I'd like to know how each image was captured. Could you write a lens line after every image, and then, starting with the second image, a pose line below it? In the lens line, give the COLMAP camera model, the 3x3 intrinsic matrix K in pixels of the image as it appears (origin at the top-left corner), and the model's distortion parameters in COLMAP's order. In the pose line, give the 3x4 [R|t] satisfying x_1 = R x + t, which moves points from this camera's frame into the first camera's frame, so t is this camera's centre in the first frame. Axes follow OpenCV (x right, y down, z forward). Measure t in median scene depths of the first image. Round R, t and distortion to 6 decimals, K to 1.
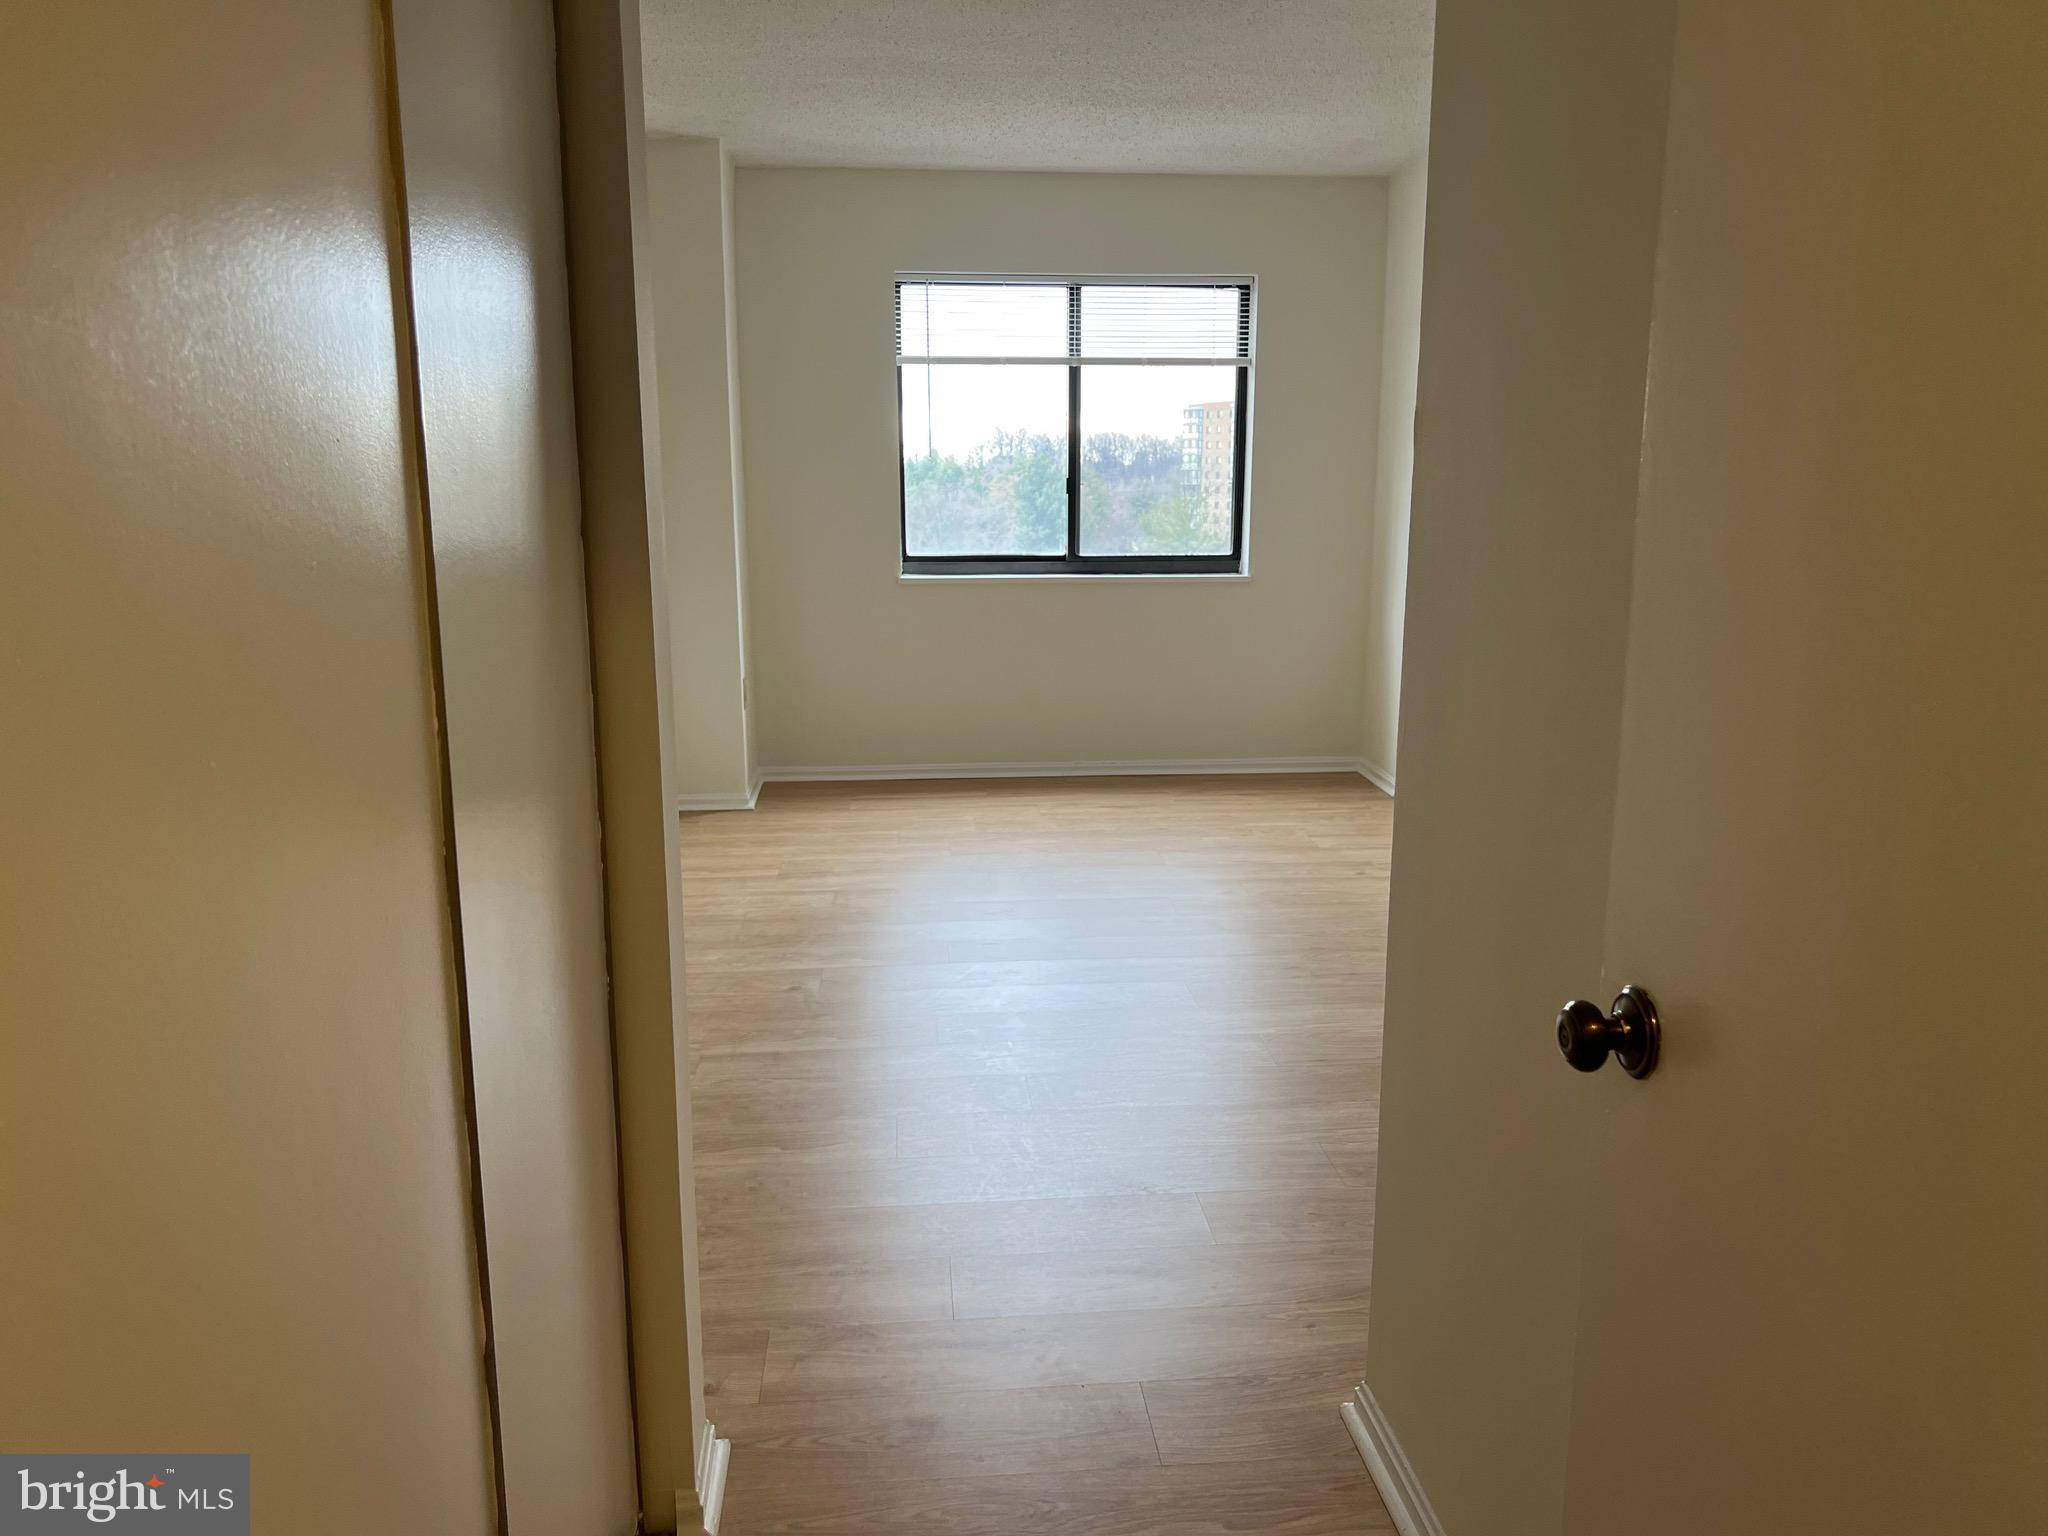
lens RADIAL K [[1506.7, 0, 1037.3], [0, 1506.7, 785.2], [0, 0, 1]] dist [0.023158, -0.034322]
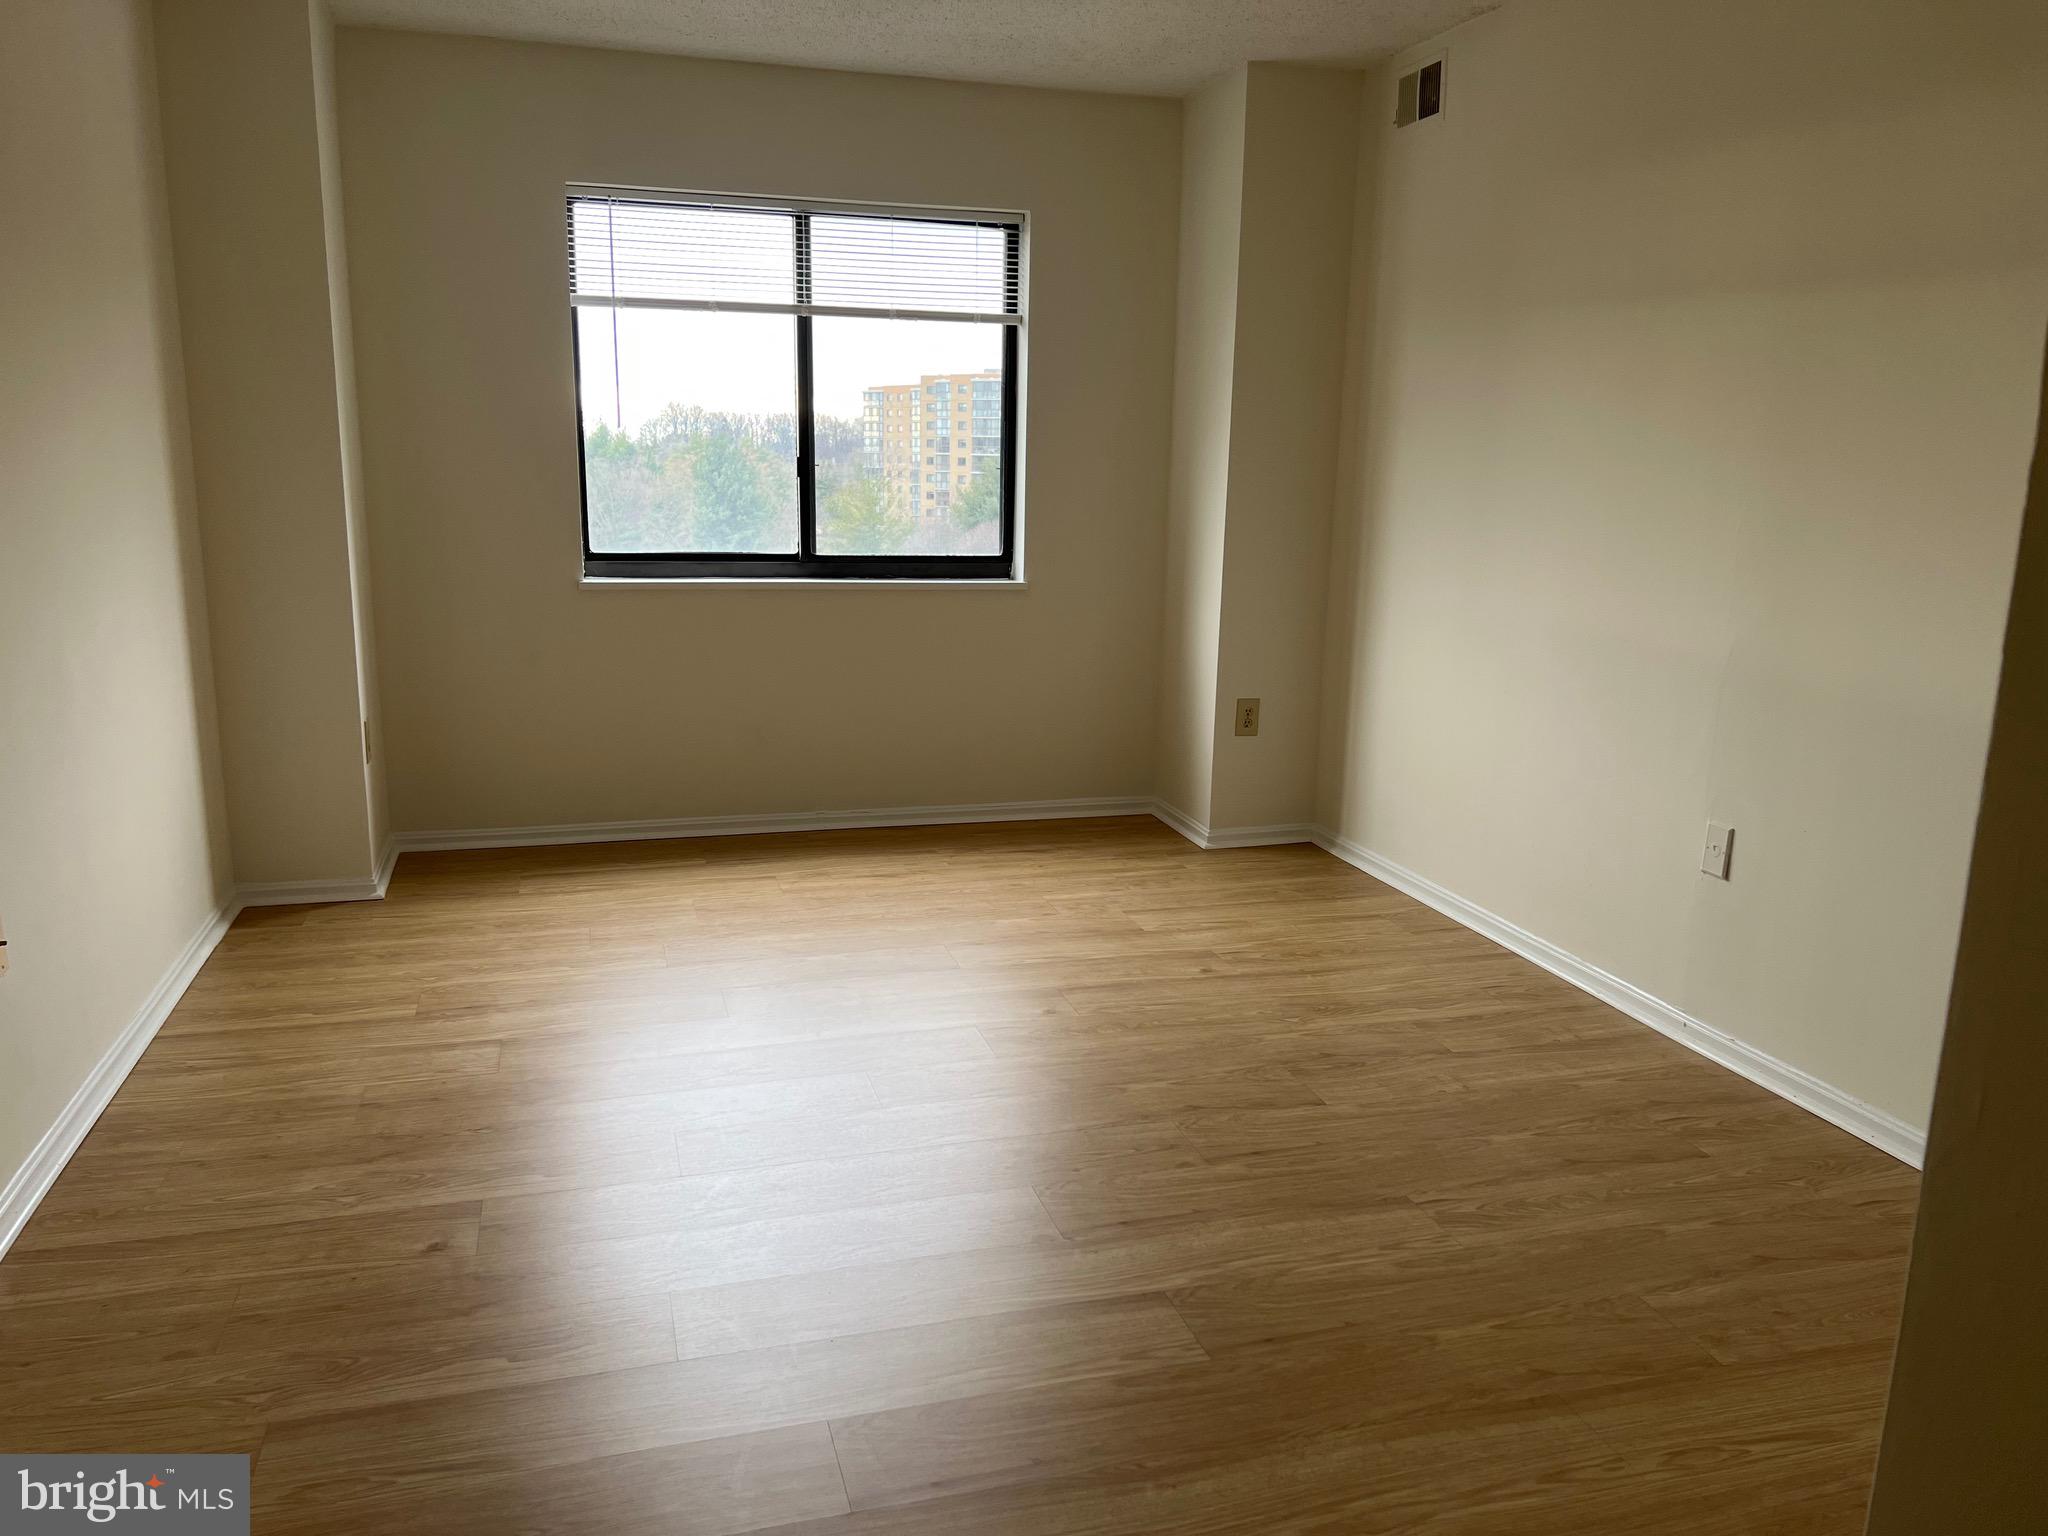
lens RADIAL K [[1506.7, 0, 1023.3], [0, 1506.7, 781.8], [0, 0, 1]] dist [0.023158, -0.034322]
pose [[0.980309, -0.021940, 0.196247, -0.023706], [0.020274, 0.999739, 0.010495, -0.038729], [-0.196426, -0.006309, 0.980498, 0.197227]]
